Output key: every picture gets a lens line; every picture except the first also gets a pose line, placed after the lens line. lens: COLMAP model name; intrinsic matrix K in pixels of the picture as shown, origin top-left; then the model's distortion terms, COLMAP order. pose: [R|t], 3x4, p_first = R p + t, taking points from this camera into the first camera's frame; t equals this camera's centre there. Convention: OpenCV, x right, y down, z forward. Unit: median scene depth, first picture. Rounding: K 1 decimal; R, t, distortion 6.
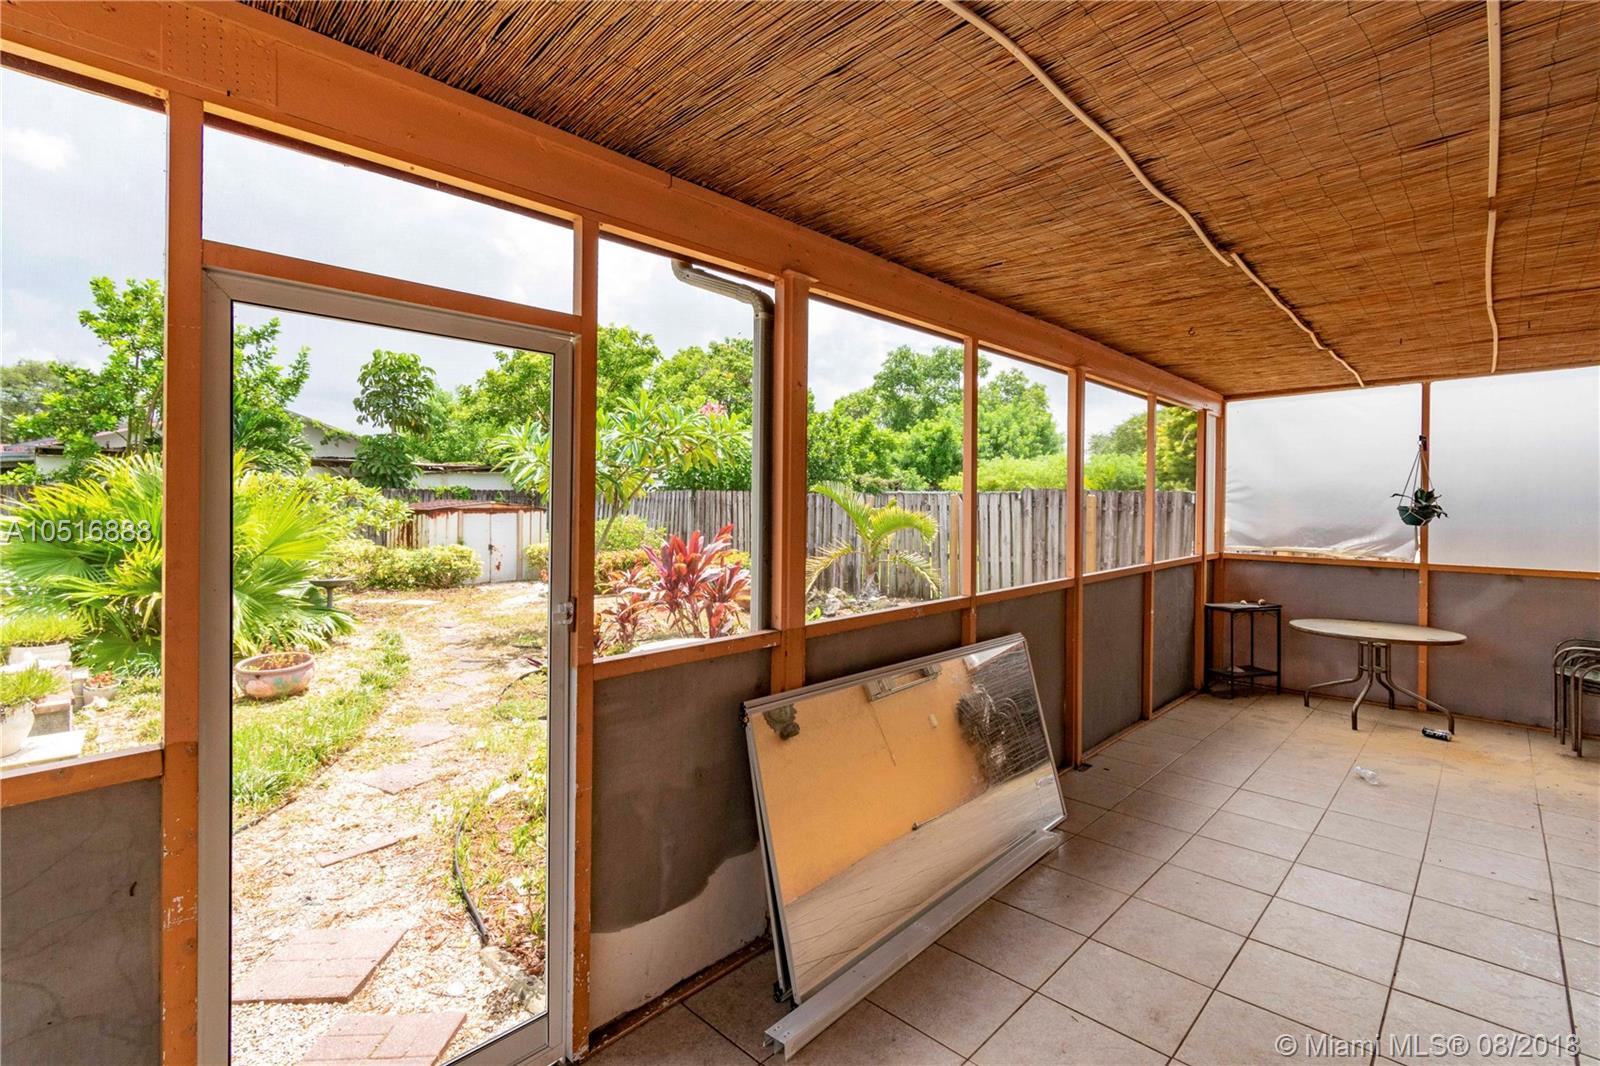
lens RADIAL K [[723.2, 0, 818.6], [0, 723.2, 489.8], [0, 0, 1]] dist [0.003058, -0.001141]
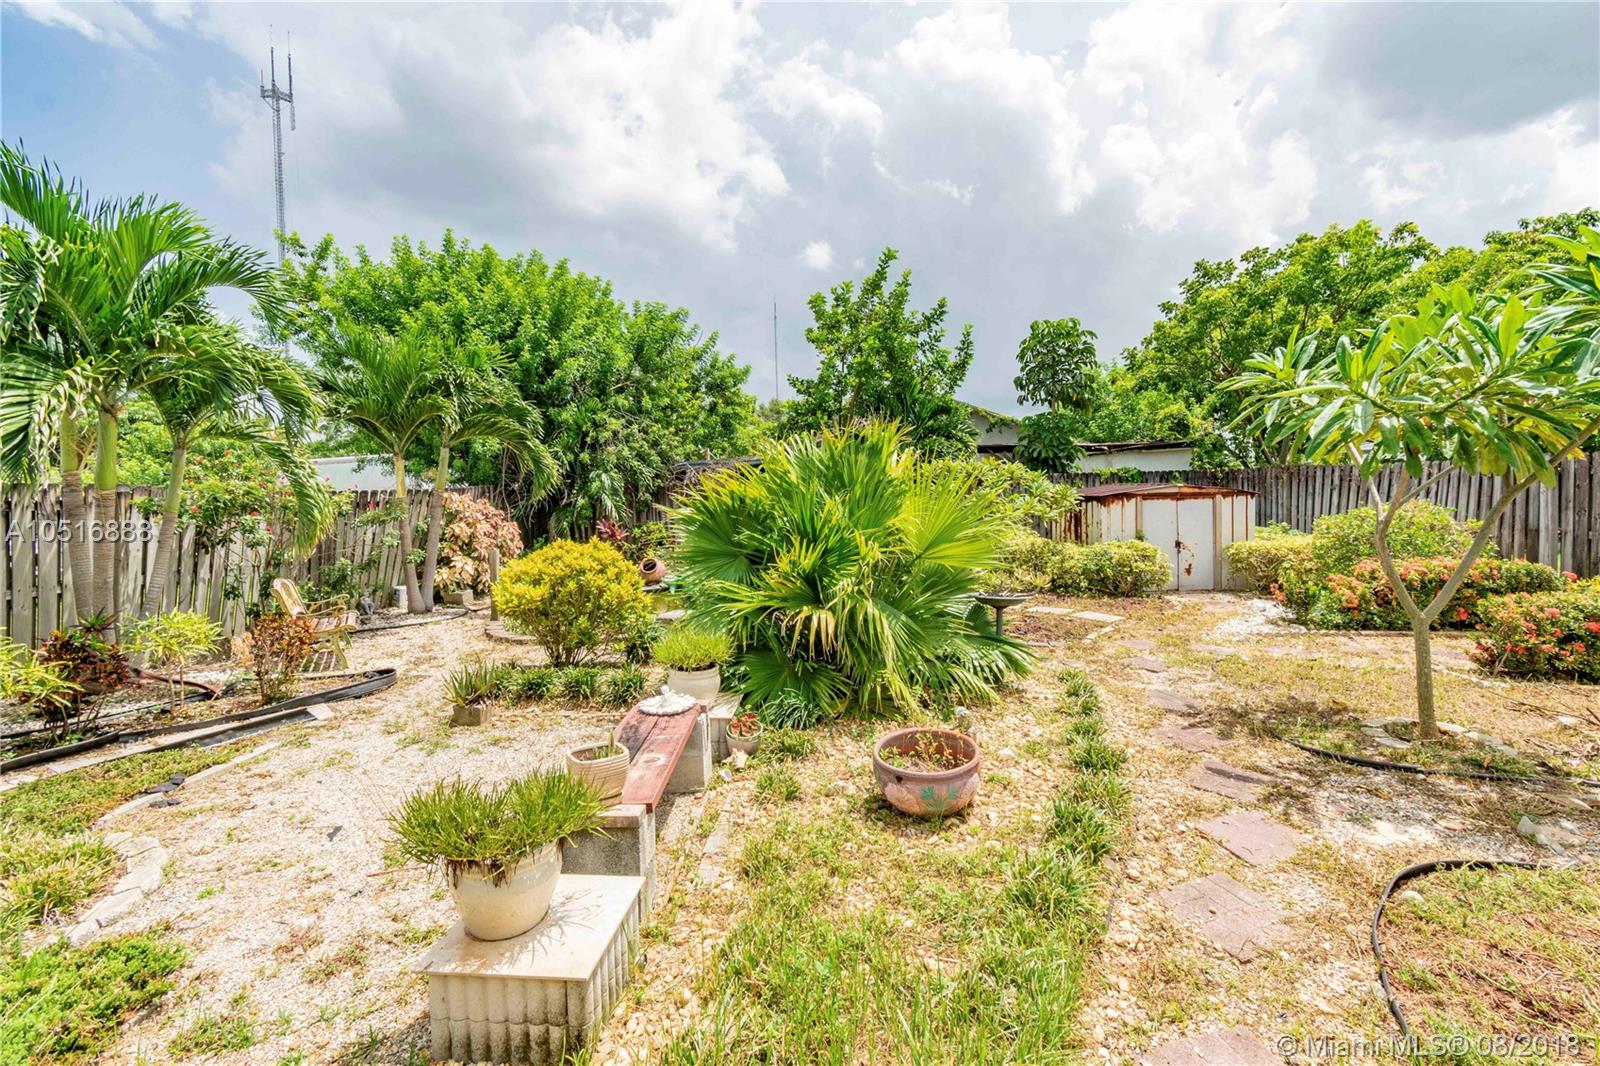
lens RADIAL K [[723.2, 0, 811.6], [0, 723.2, 522.8], [0, 0, 1]] dist [0.003058, -0.001141]
pose [[0.666134, 0.010815, -0.745753, -0.151064], [0.036257, 0.998243, 0.046863, 0.007969], [0.744950, -0.058256, 0.664572, 0.222543]]
